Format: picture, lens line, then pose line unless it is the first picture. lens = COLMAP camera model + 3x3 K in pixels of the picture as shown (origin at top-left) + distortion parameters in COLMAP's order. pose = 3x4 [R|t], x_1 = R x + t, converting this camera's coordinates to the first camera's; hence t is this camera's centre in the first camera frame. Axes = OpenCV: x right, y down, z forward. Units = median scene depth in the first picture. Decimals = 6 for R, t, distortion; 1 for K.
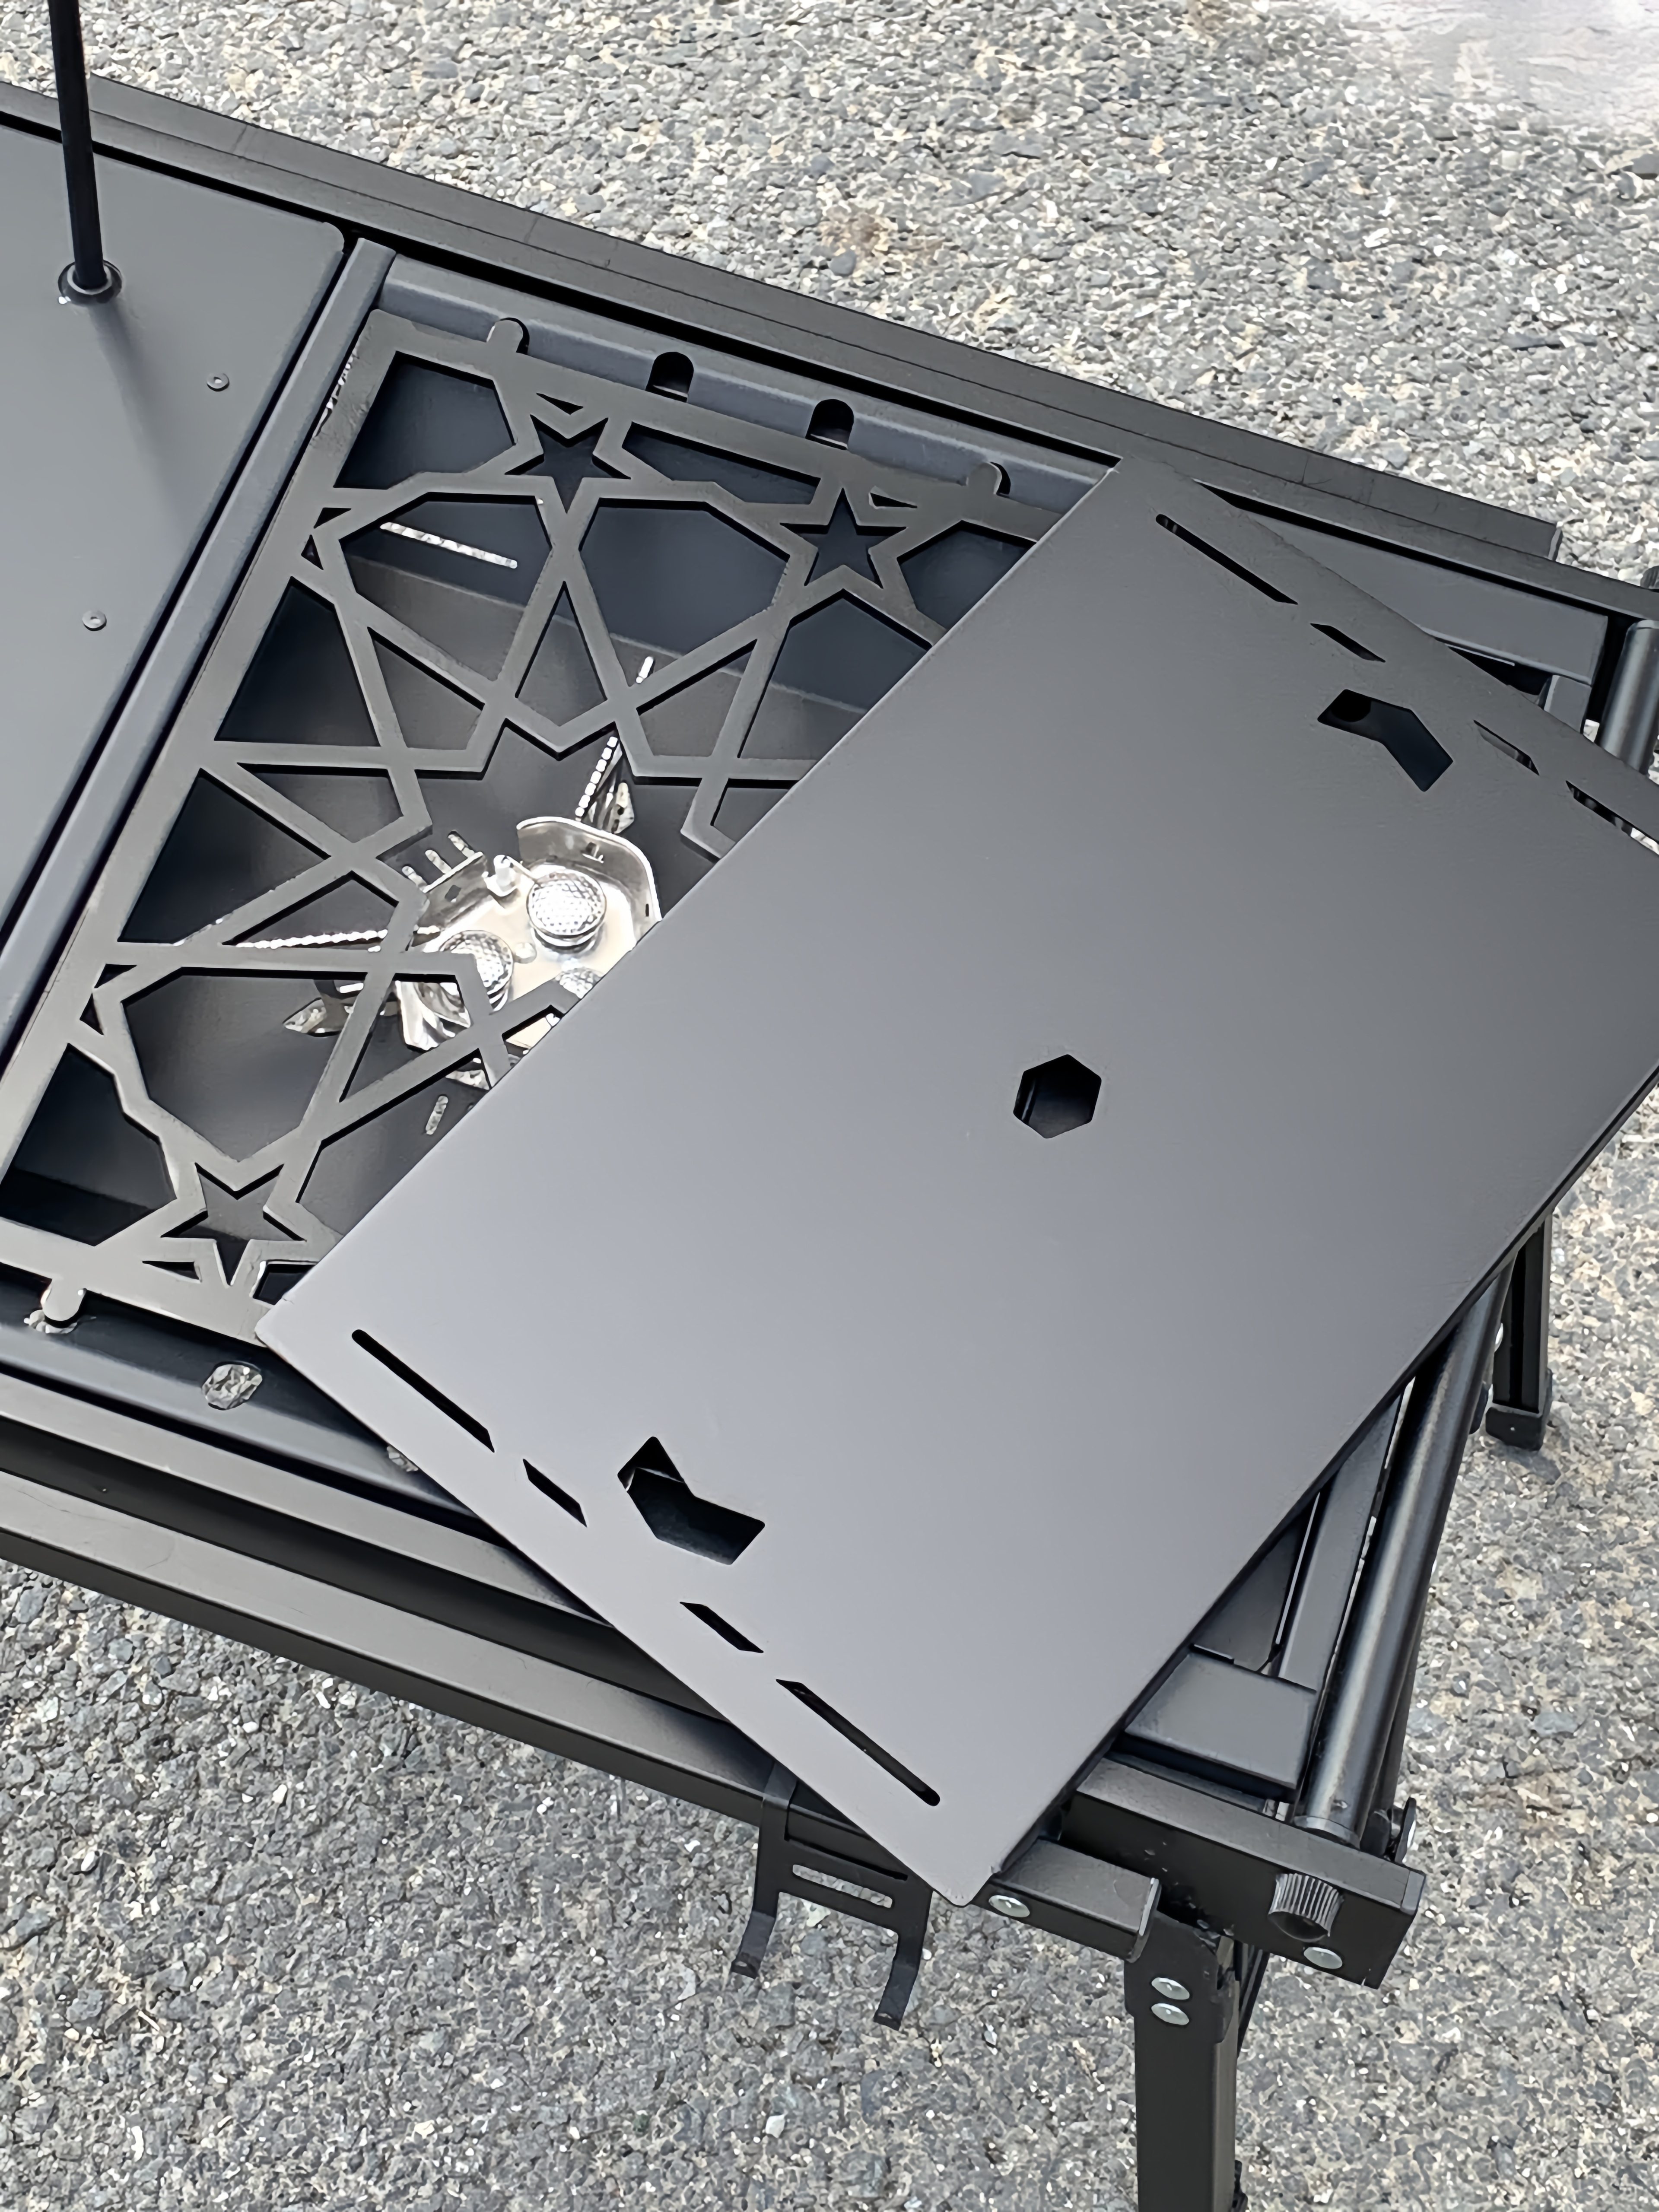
lens RADIAL K [[4322.3, 0, 774.9], [0, 4322.3, 742.3], [0, 0, 1]] dist [0.109585, 0.000000]
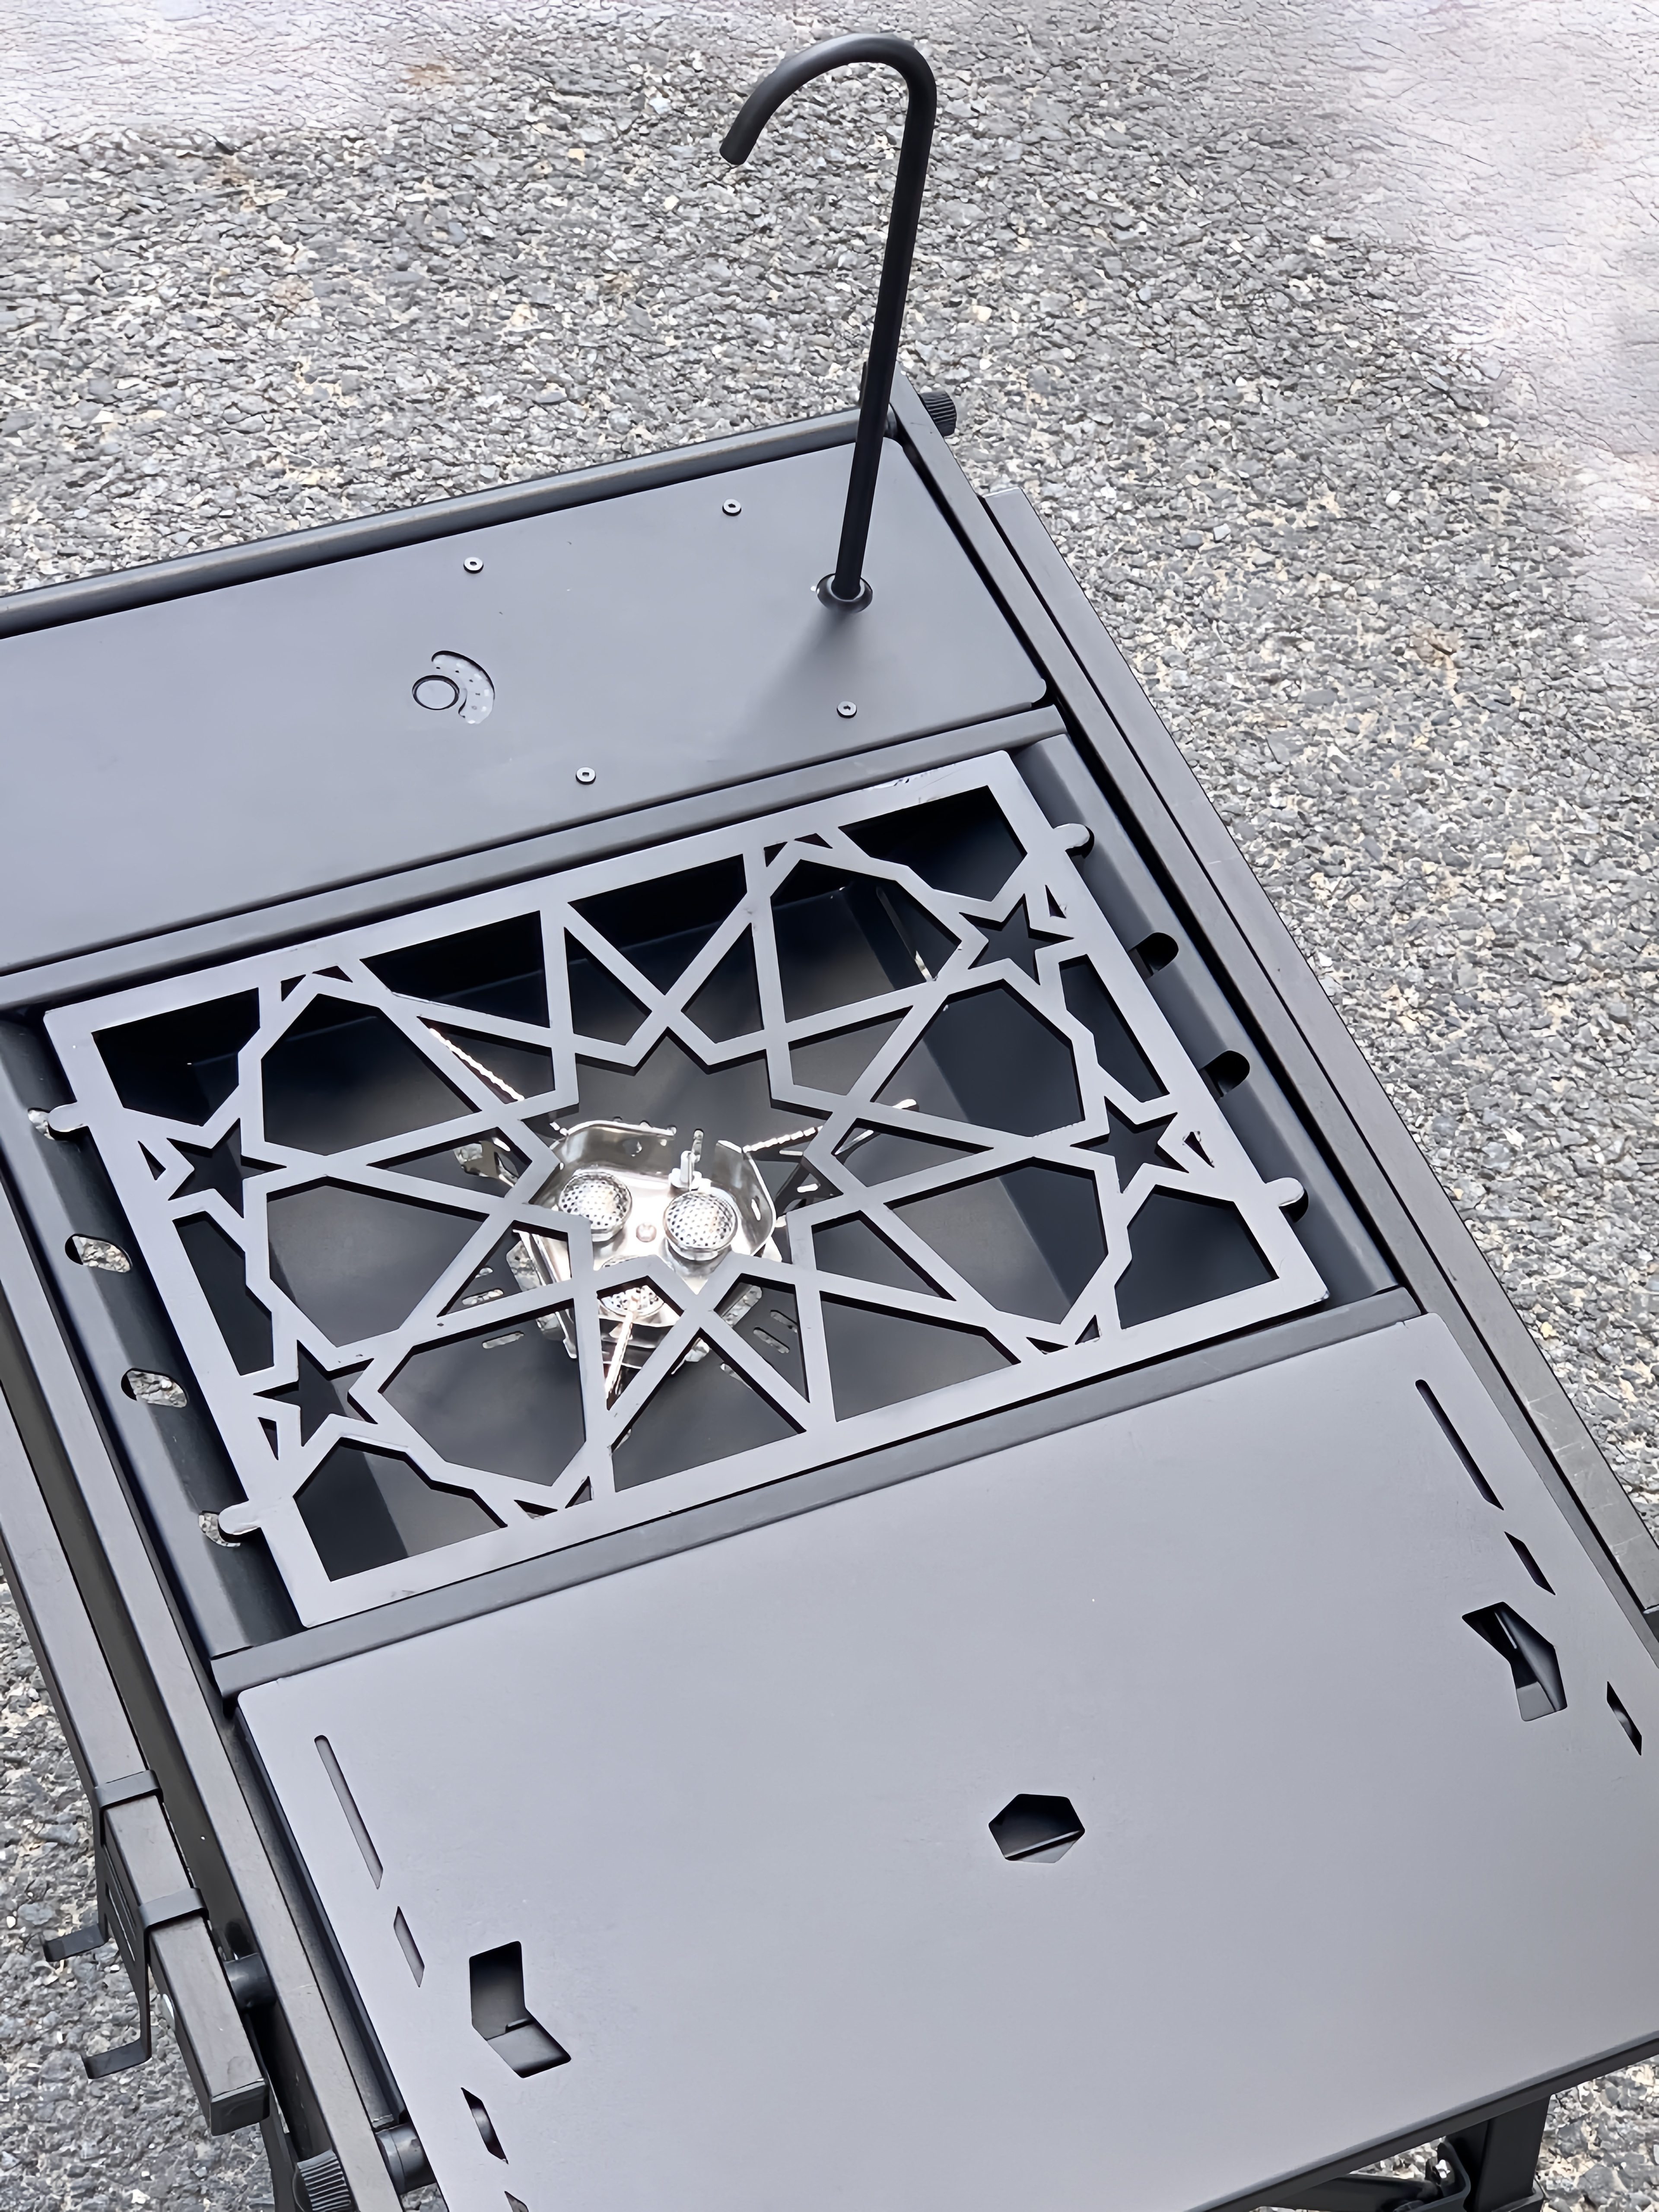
lens RADIAL K [[4322.3, 0, 899.0], [0, 4322.3, 1264.1], [0, 0, 1]] dist [0.109585, 0.000000]
pose [[0.675159, 0.603589, -0.424076, 0.356202], [-0.654200, 0.755563, 0.033864, -0.018495], [0.340856, 0.254567, 0.904993, 0.030245]]
